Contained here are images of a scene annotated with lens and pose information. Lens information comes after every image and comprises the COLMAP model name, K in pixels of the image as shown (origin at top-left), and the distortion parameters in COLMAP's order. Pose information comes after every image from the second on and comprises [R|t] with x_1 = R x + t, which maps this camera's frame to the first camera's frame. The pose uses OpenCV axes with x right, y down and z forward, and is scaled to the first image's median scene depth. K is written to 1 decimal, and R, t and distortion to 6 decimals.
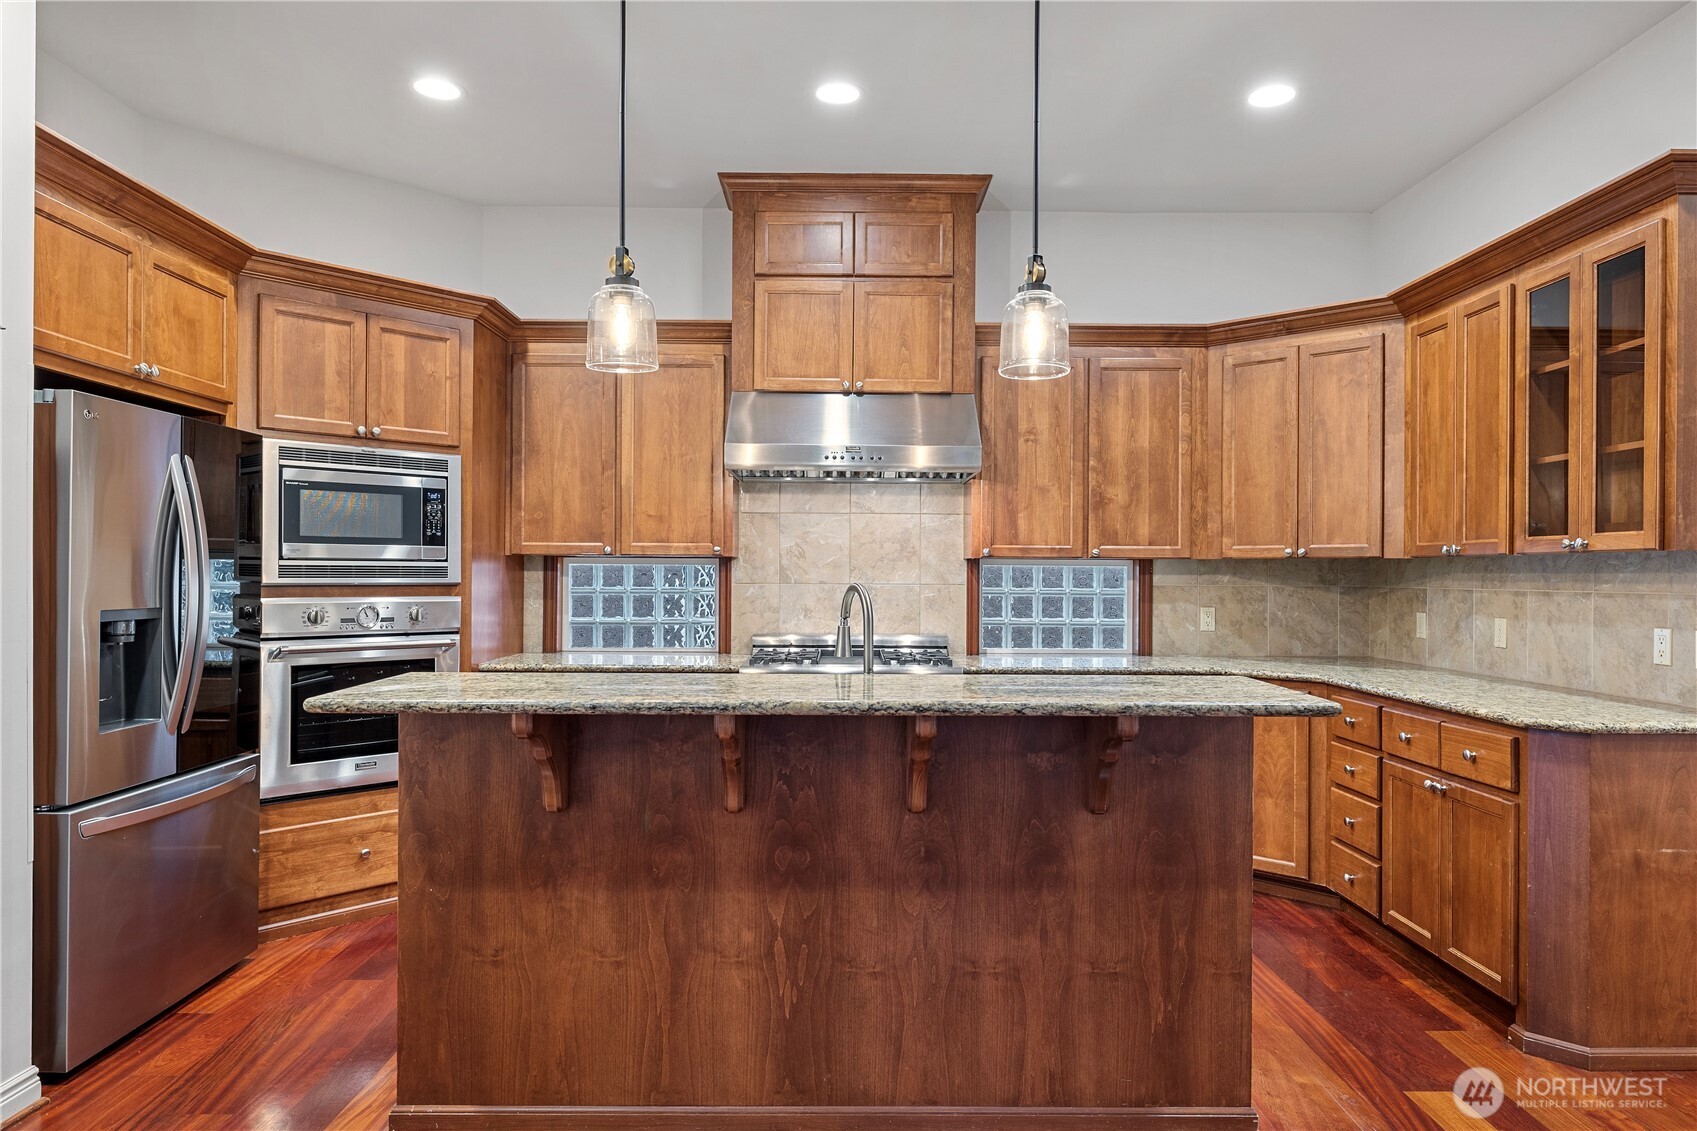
lens RADIAL K [[1072.8, 0, 848.8], [0, 1072.8, 569.5], [0, 0, 1]] dist [-0.000006, 0.000060]
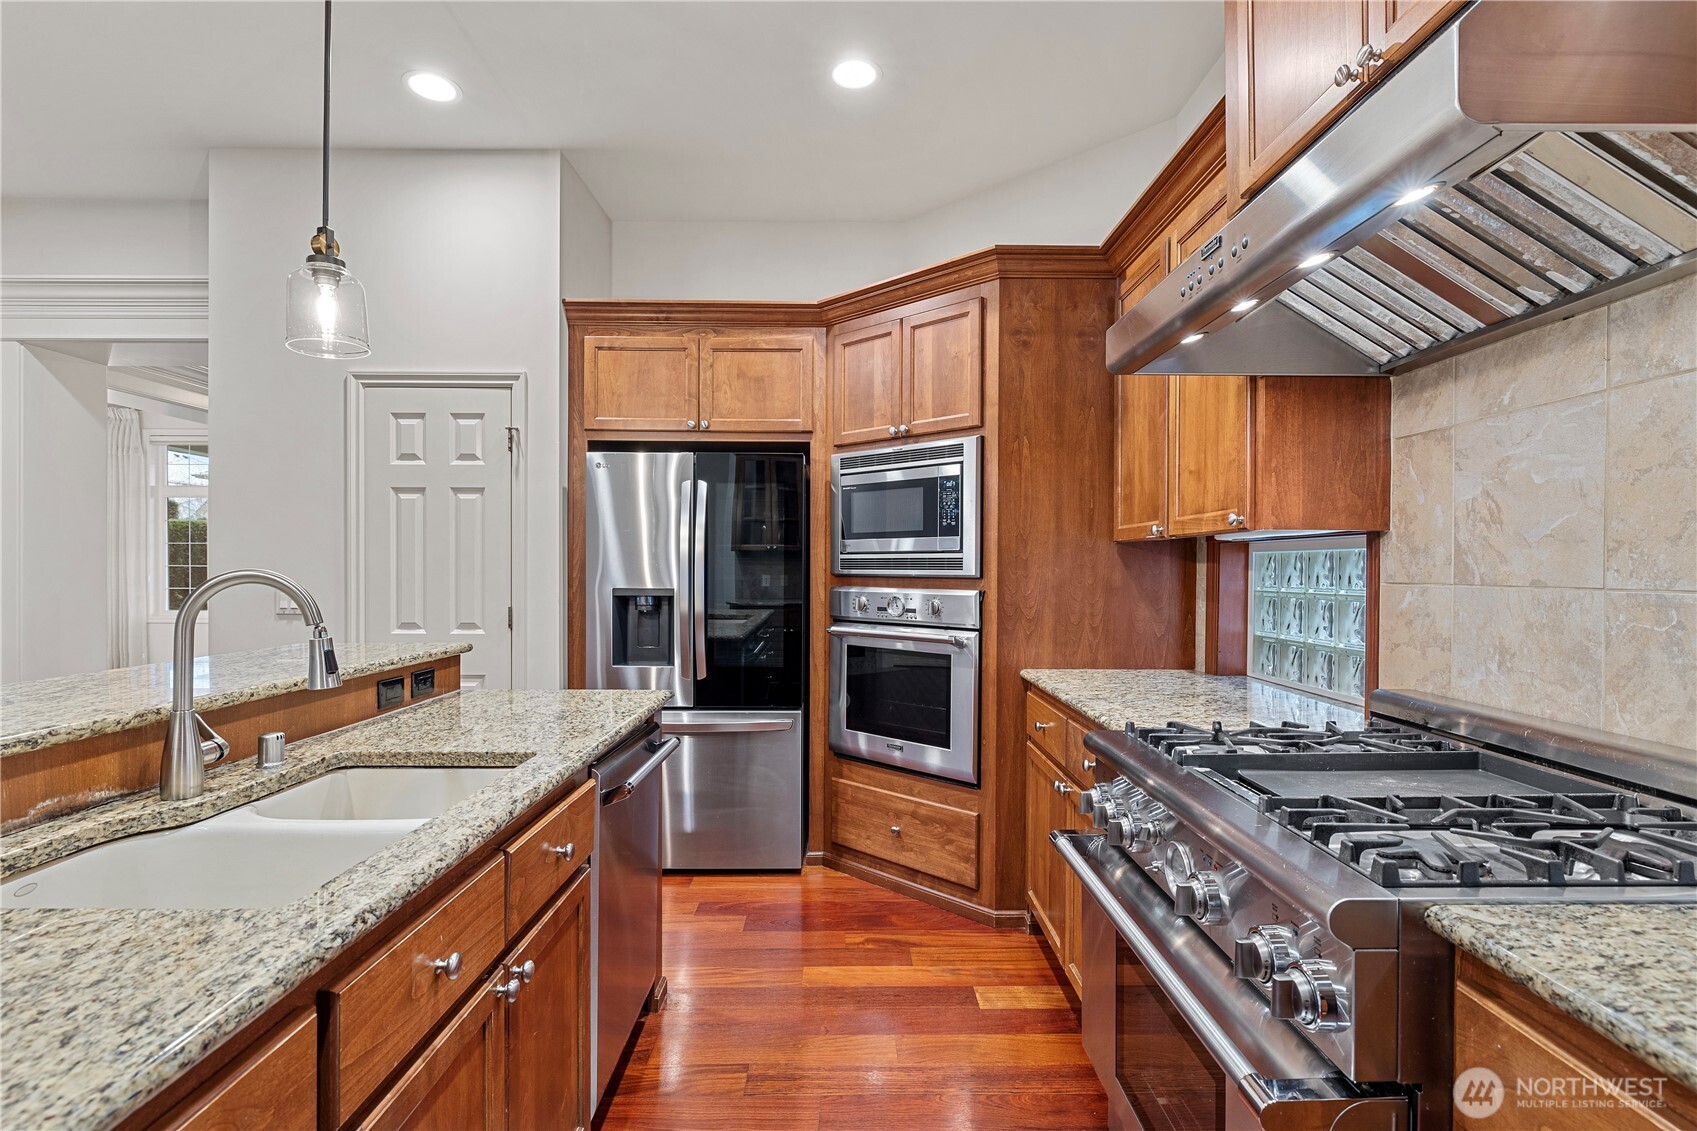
lens RADIAL K [[807.8, 0, 849.6], [0, 807.8, 570.3], [0, 0, 1]] dist [0.002180, 0.000108]
pose [[-0.005402, -0.002765, -0.999982, 0.342467], [-0.001242, 0.999995, -0.002758, 0.010558], [0.999985, 0.001227, -0.005405, 0.954233]]
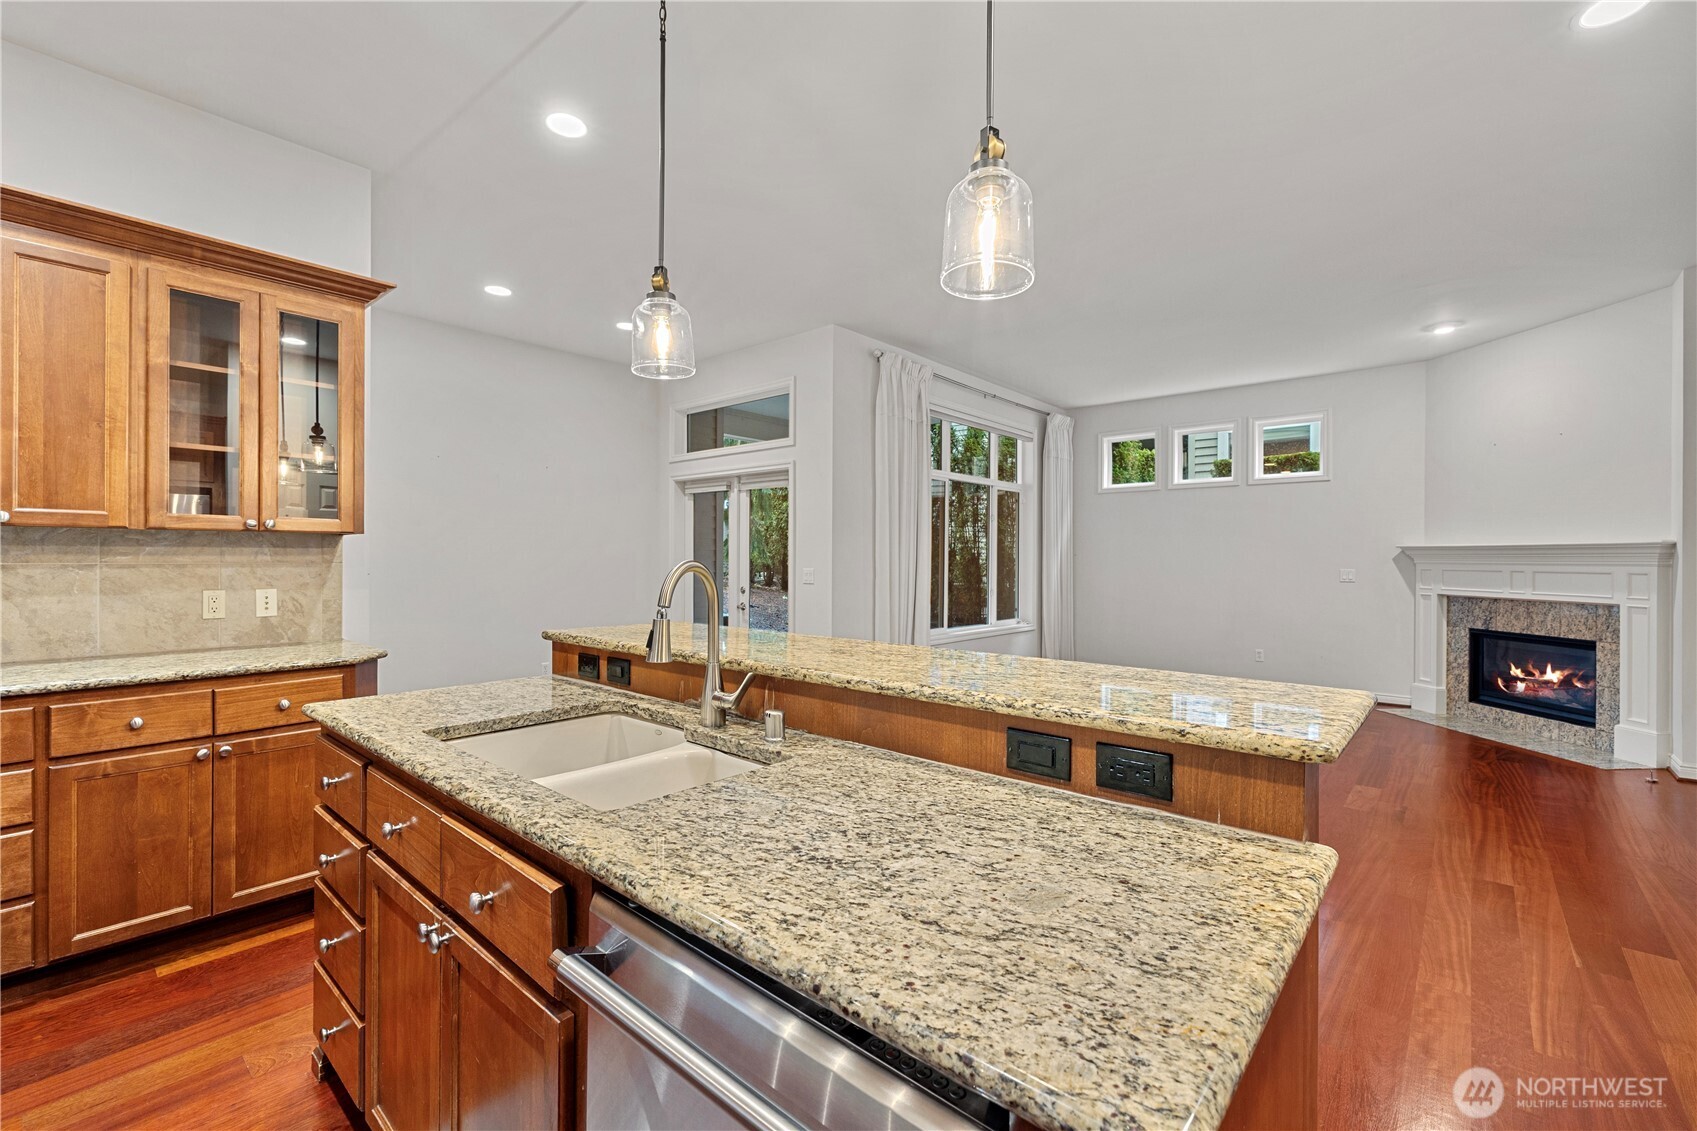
lens RADIAL K [[718.6, 0, 846.5], [0, 718.6, 559.3], [0, 0, 1]] dist [-0.000209, -0.000018]
pose [[-0.746957, -0.008585, 0.664817, -0.311169], [-0.010202, 0.999947, 0.001450, 0.007165], [-0.664794, -0.005700, -0.747005, 0.934795]]
